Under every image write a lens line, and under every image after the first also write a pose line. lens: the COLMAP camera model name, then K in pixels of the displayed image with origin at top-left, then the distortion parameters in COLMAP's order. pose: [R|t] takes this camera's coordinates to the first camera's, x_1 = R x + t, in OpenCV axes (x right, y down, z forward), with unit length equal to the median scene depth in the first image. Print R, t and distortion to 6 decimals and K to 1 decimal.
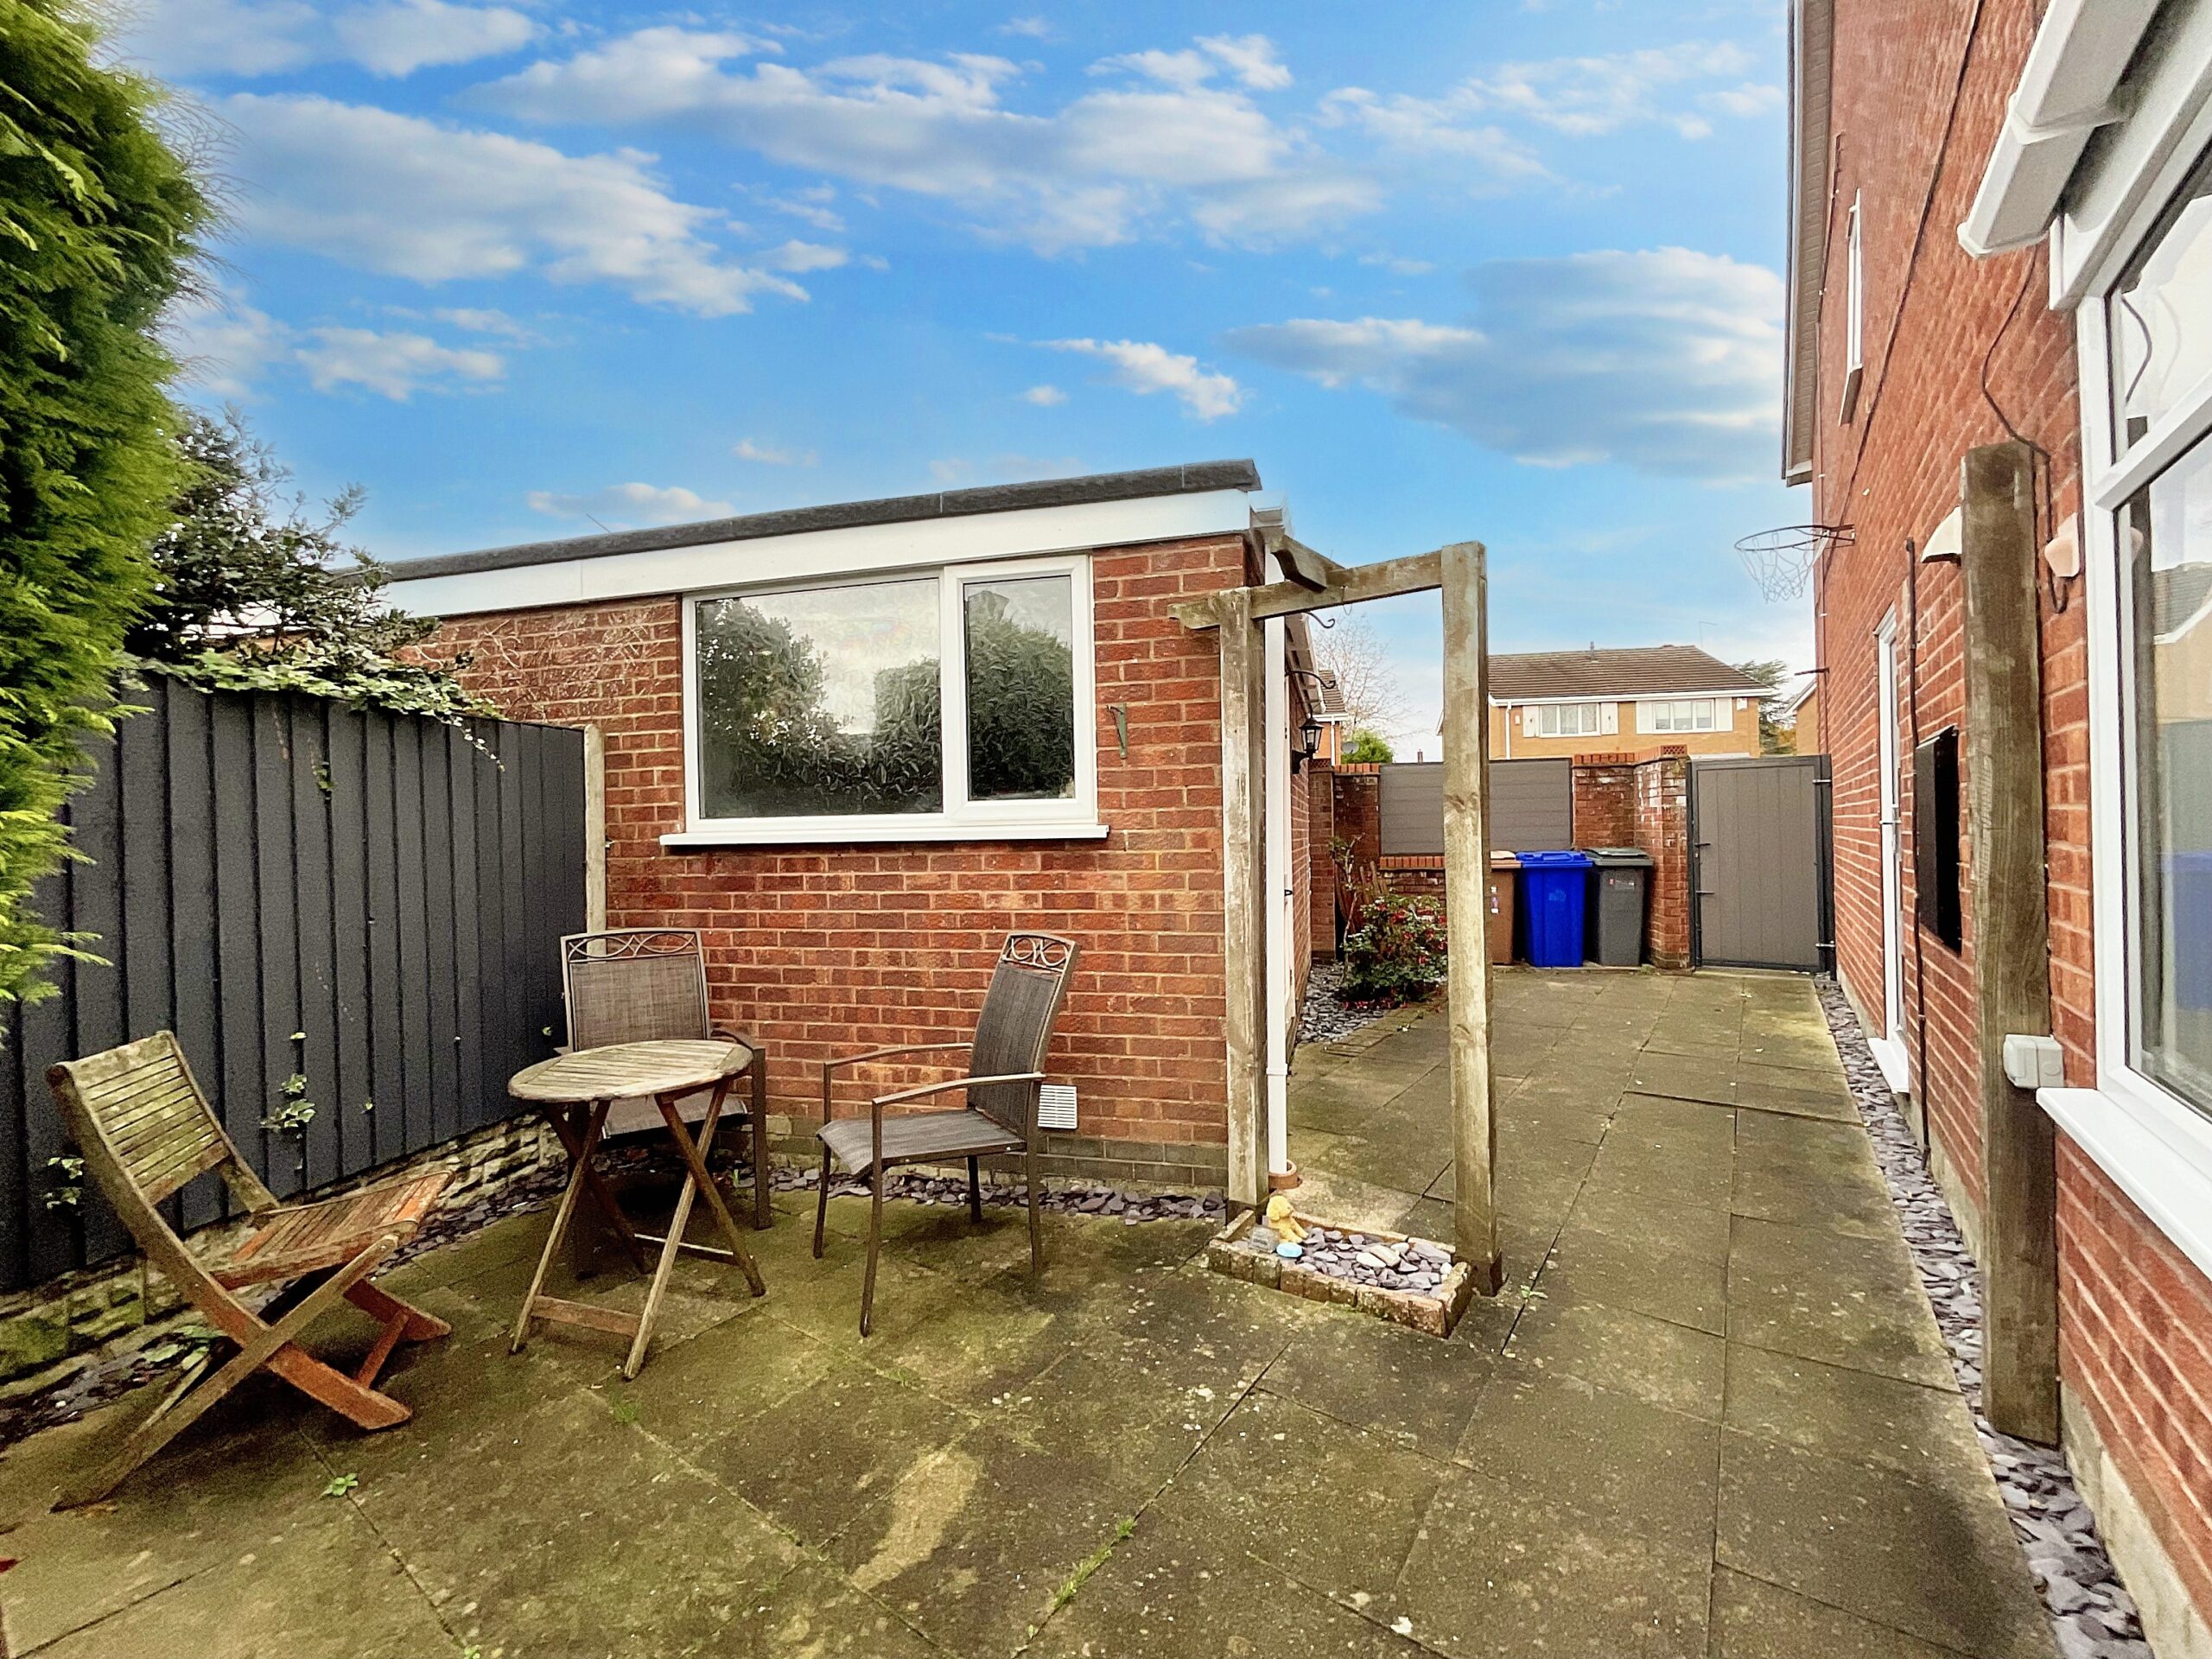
lens RADIAL K [[899.9, 0, 1095.3], [0, 899.9, 831.2], [0, 0, 1]] dist [-0.002172, 0.008255]
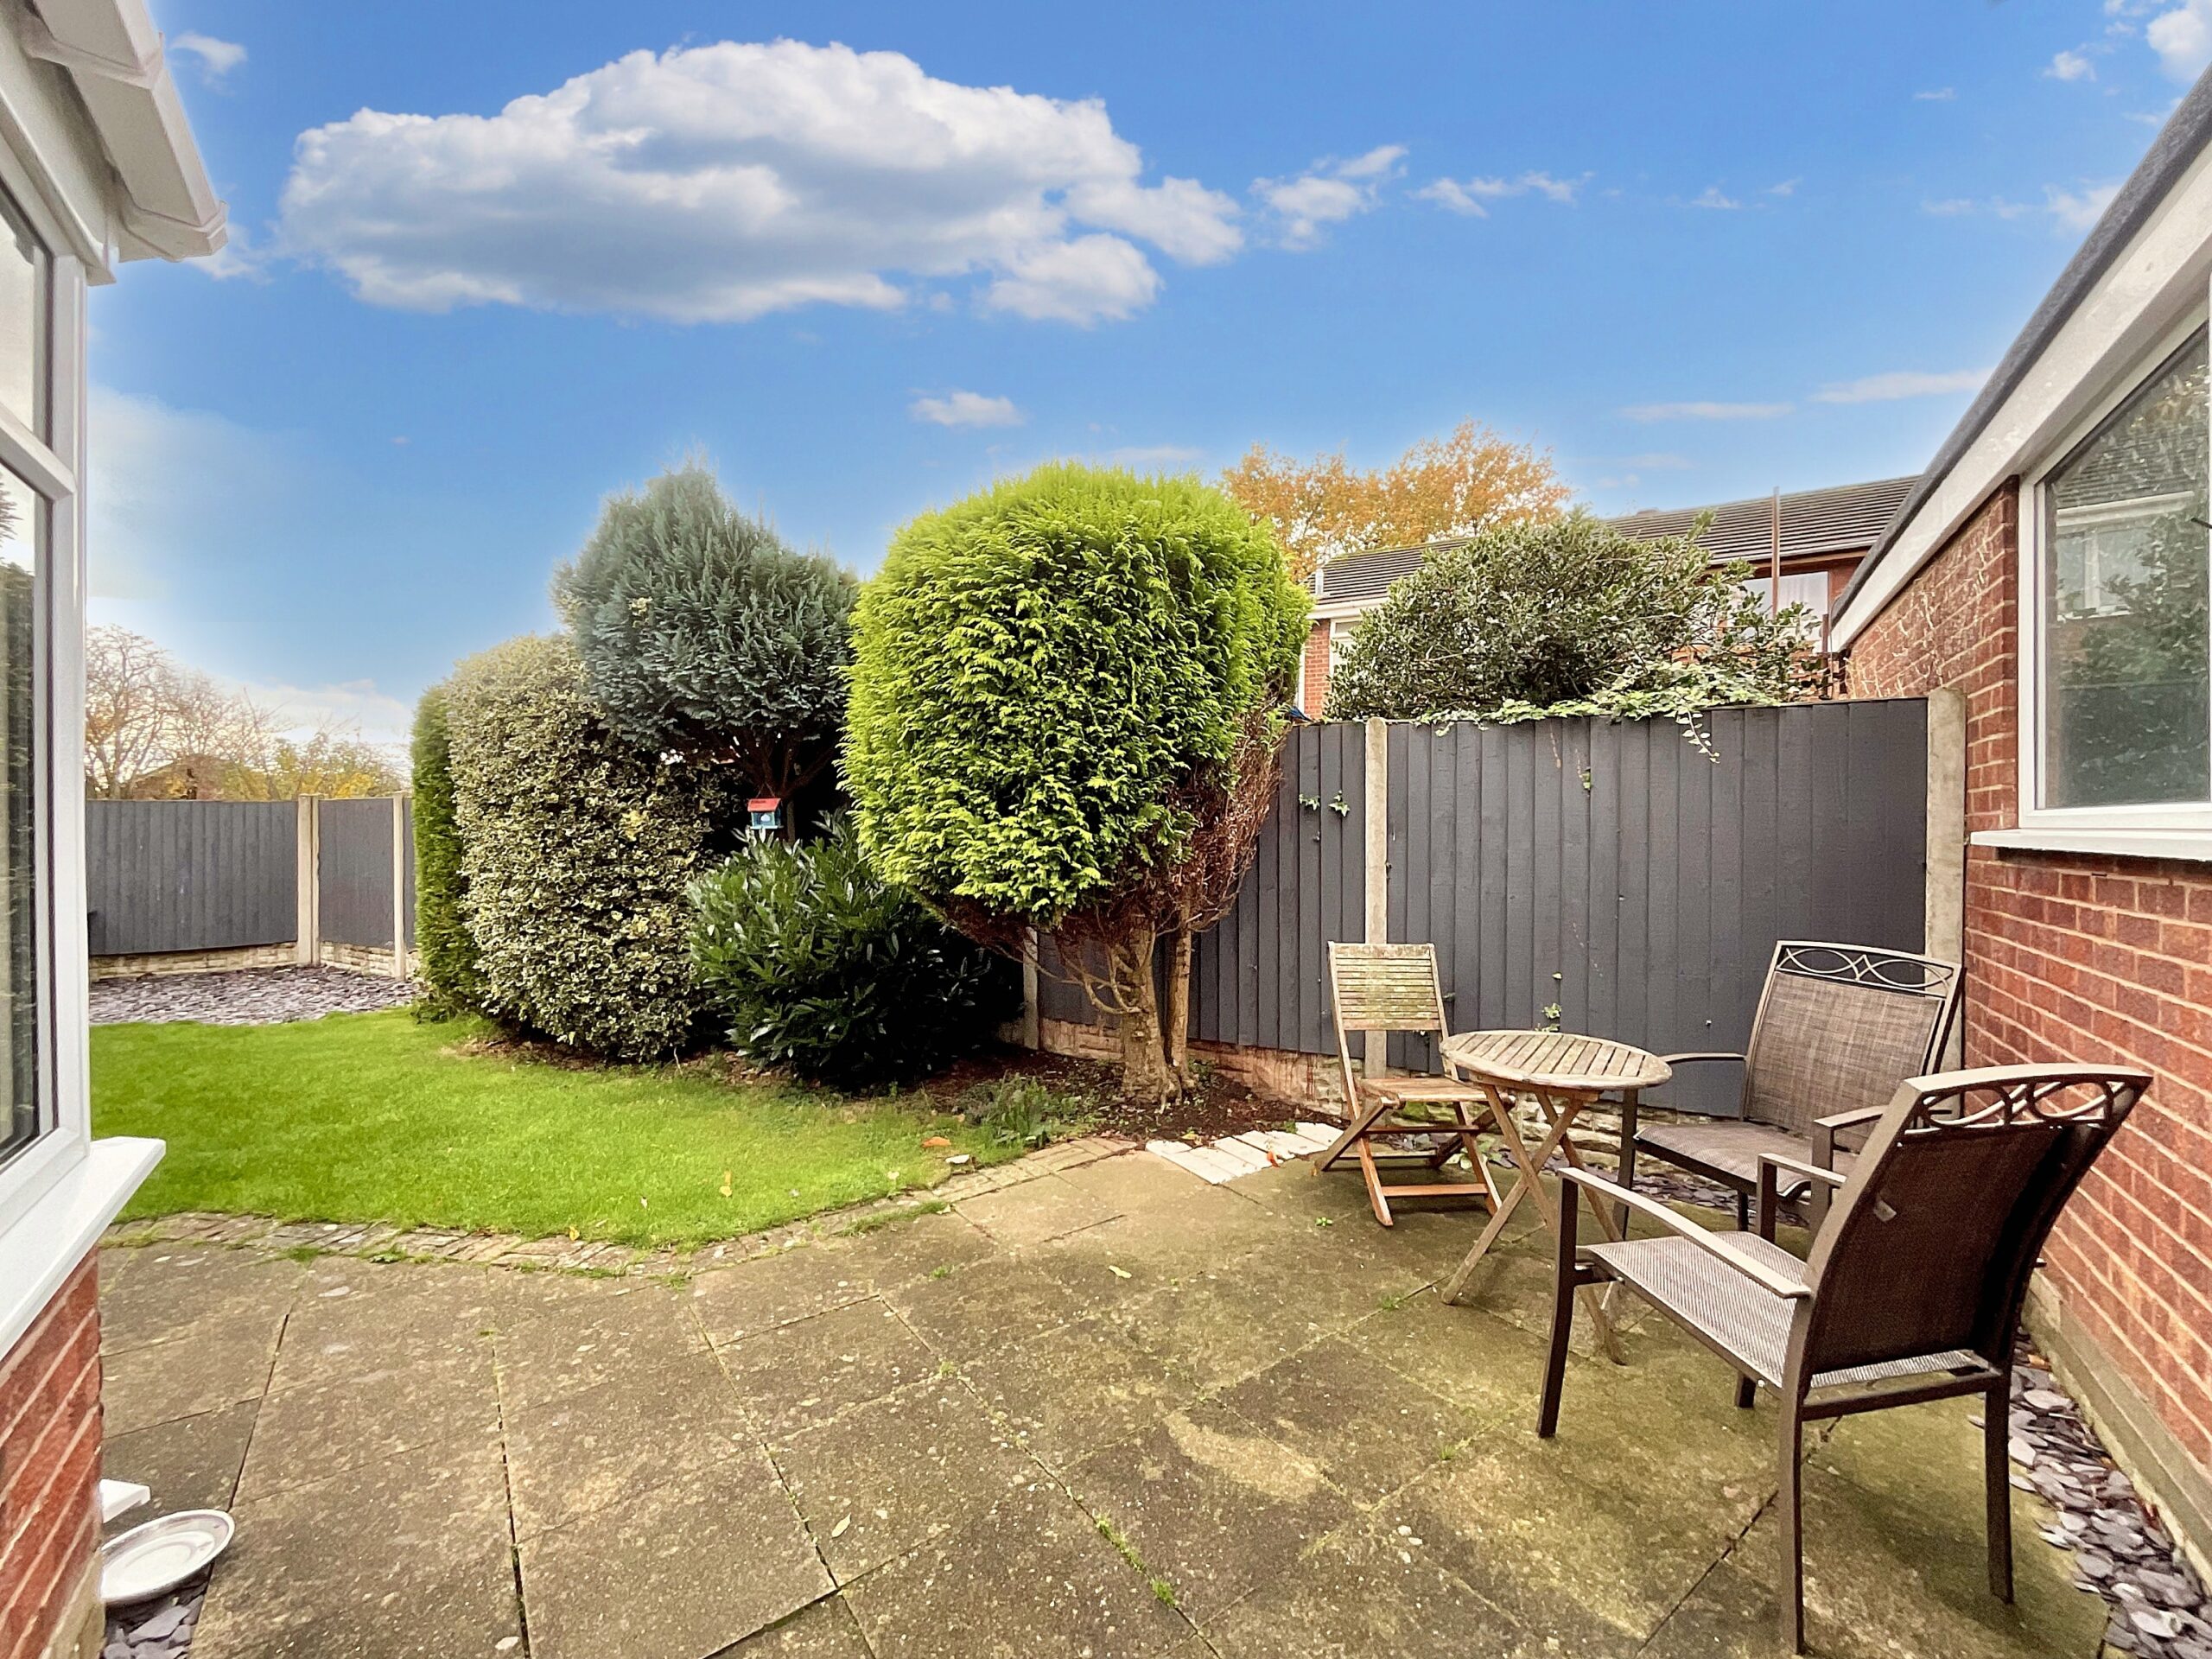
lens RADIAL K [[899.9, 0, 1095.3], [0, 899.9, 831.2], [0, 0, 1]] dist [-0.002172, 0.008255]
pose [[-0.271460, 0.031128, -0.961946, 0.528495], [0.001437, 0.999489, 0.031937, -0.025765], [0.962449, 0.007287, -0.271366, 0.667188]]
